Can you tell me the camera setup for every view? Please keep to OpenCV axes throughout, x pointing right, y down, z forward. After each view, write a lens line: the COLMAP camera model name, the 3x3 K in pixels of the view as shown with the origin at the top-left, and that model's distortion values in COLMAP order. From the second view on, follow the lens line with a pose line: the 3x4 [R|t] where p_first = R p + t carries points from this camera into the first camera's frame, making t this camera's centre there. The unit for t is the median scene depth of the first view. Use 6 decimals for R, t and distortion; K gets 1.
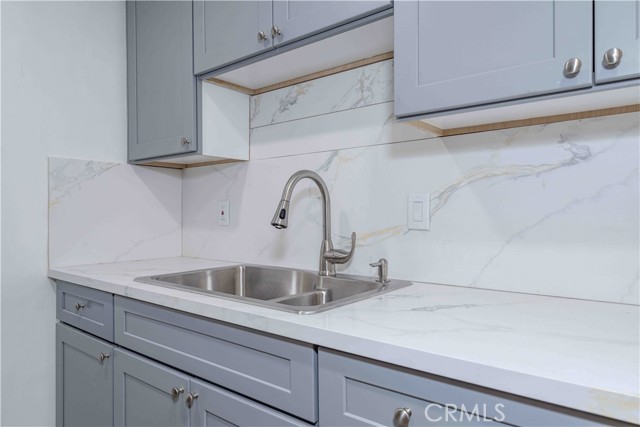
lens RADIAL K [[421.3, 0, 320.0], [0, 421.3, 213.5], [0, 0, 1]] dist [-0.010265, -0.002313]
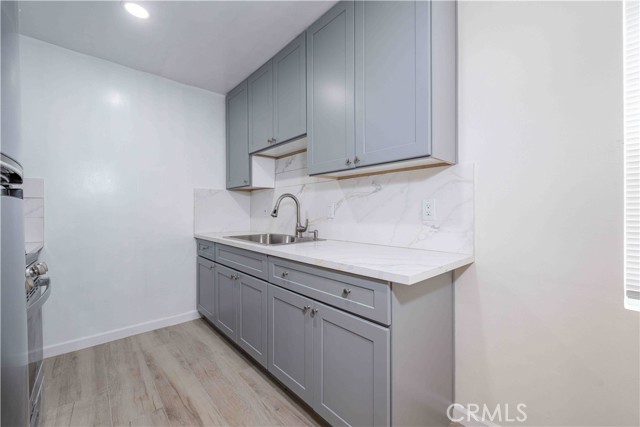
lens RADIAL K [[263.1, 0, 320.0], [0, 263.1, 213.5], [0, 0, 1]] dist [-0.001872, -0.000255]
pose [[0.986416, 0.001124, -0.164263, 0.351585], [0.000225, 0.999966, 0.008198, 0.000104], [0.164267, -0.008124, 0.986382, -0.418332]]
